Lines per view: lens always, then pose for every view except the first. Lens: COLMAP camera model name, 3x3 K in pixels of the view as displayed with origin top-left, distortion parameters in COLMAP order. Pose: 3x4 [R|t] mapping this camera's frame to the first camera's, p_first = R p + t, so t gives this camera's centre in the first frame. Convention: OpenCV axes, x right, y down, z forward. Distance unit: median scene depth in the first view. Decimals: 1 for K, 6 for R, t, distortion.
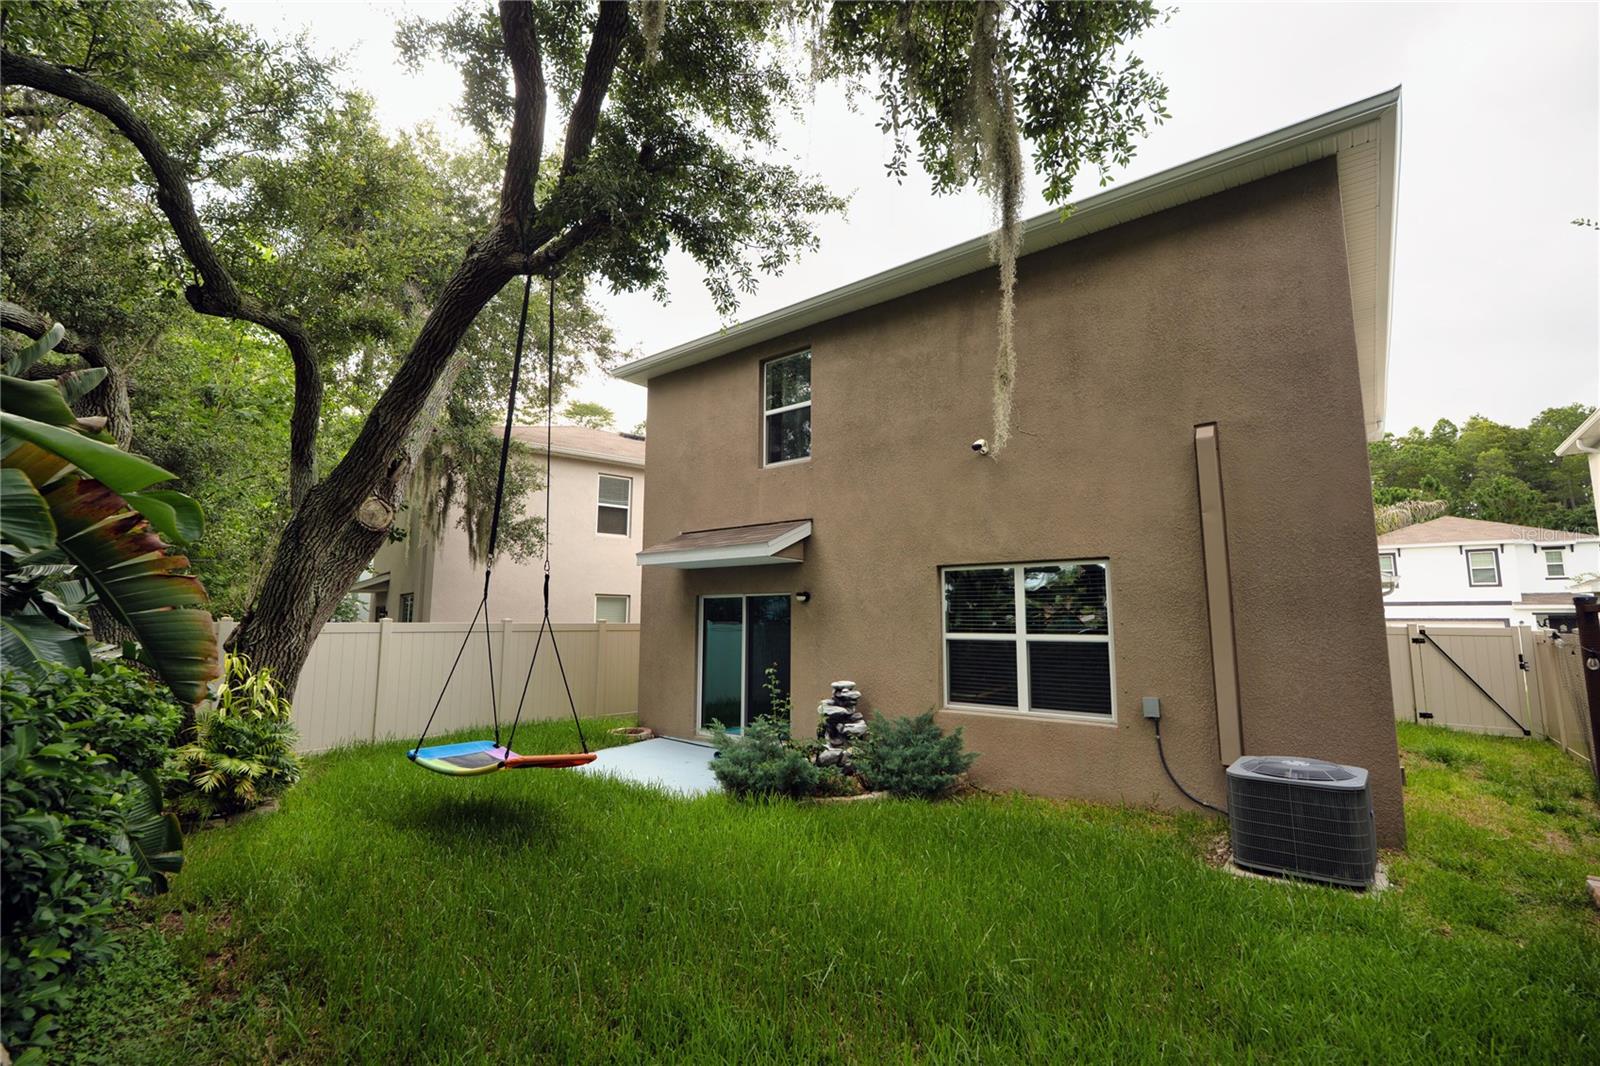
lens RADIAL K [[691.7, 0, 803.5], [0, 691.7, 536.1], [0, 0, 1]] dist [-0.009217, 0.001020]
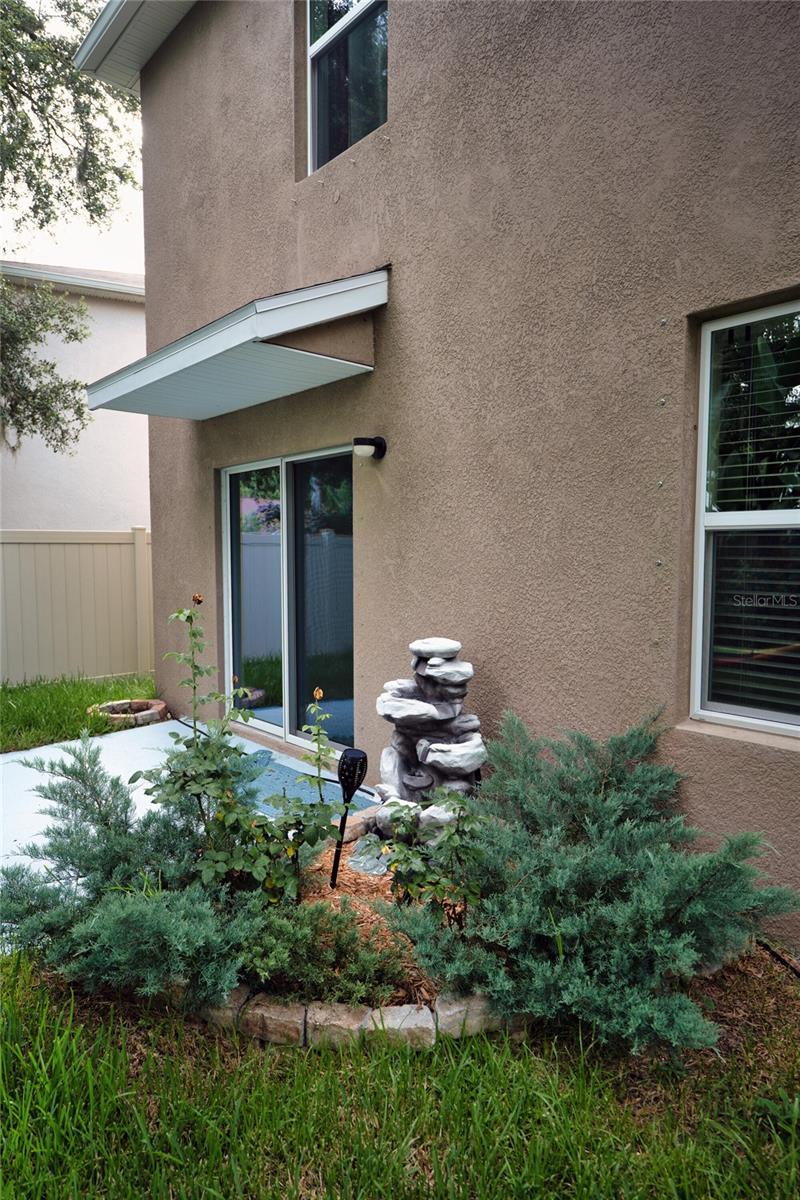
lens RADIAL K [[742.1, 0, 403.7], [0, 742.1, 606.0], [0, 0, 1]] dist [0.000015, 0.000505]
pose [[0.983836, 0.007596, -0.178910, 0.133706], [0.027768, 0.980544, 0.194326, 0.119060], [0.176906, -0.196152, 0.964484, 0.654648]]
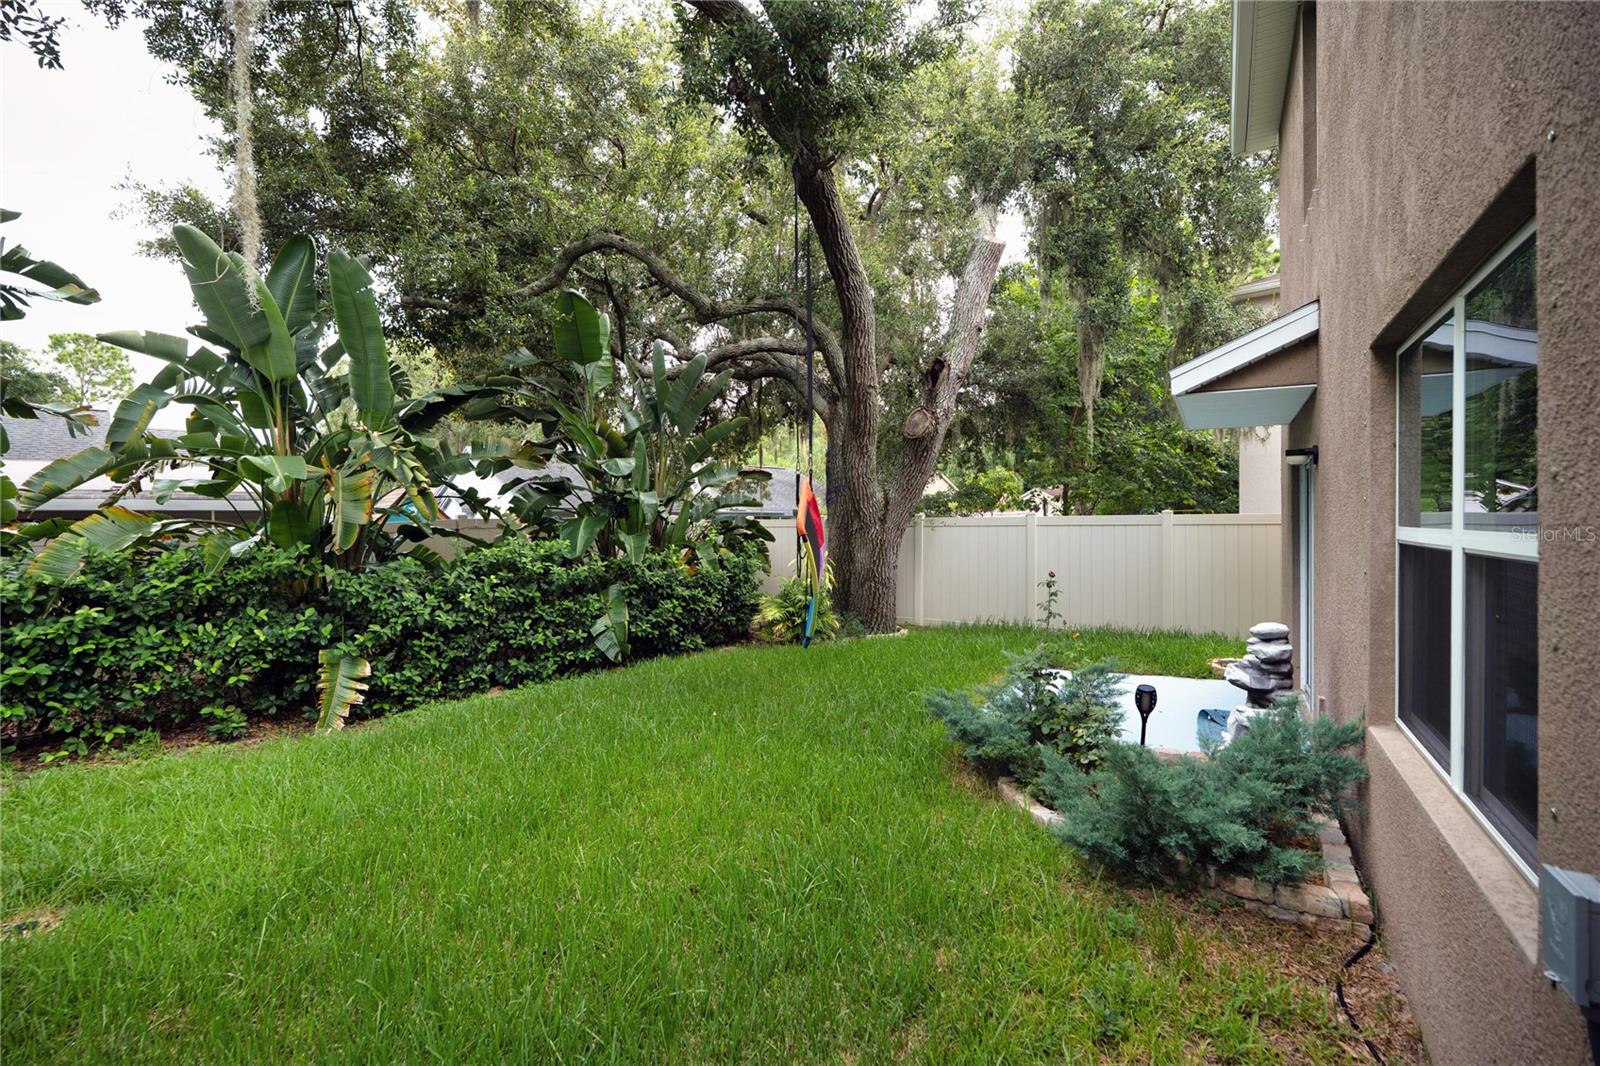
lens RADIAL K [[703.8, 0, 800.0], [0, 703.8, 533.0], [0, 0, 1]] dist [-0.007682, 0.000789]
pose [[0.130966, 0.003078, -0.991382, 0.587683], [0.131586, 0.991094, 0.020460, 0.105156], [0.982615, -0.133132, 0.129394, 0.702397]]
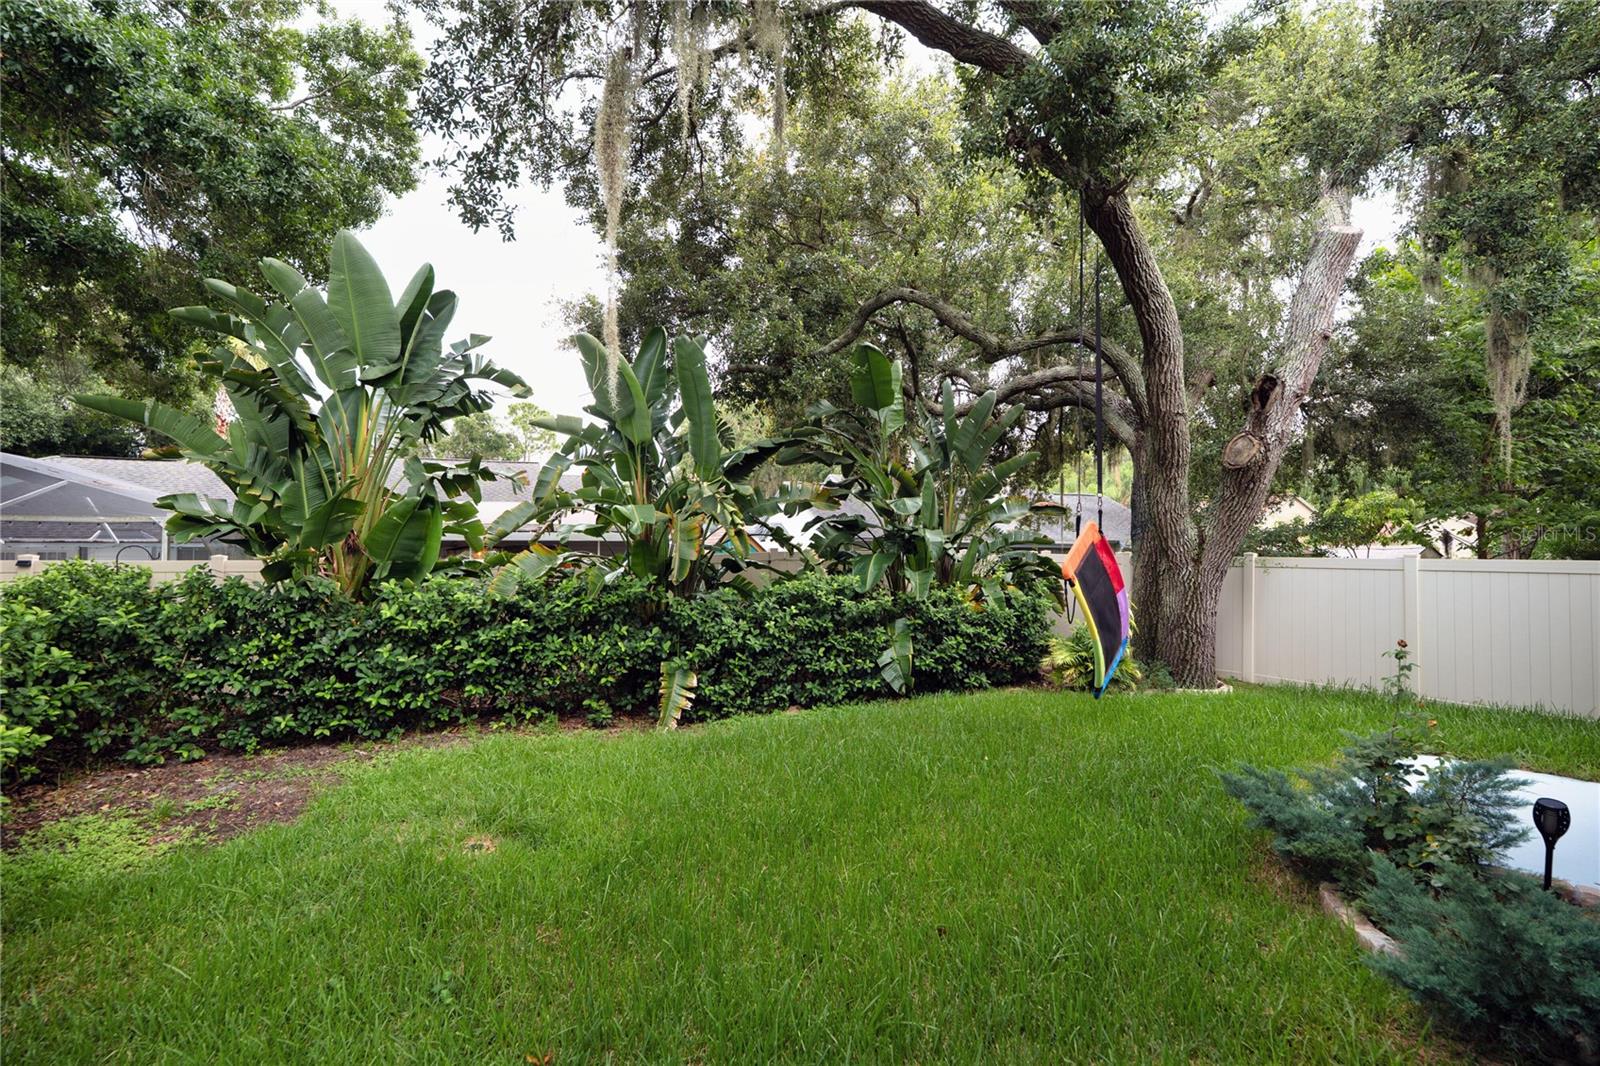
lens RADIAL K [[712.7, 0, 800.0], [0, 712.7, 533.0], [0, 0, 1]] dist [-0.008720, 0.003547]
pose [[-0.293860, -0.029241, -0.955401, 0.623064], [0.109895, 0.991870, -0.064159, 0.088539], [0.949510, -0.123847, -0.288257, 0.742565]]
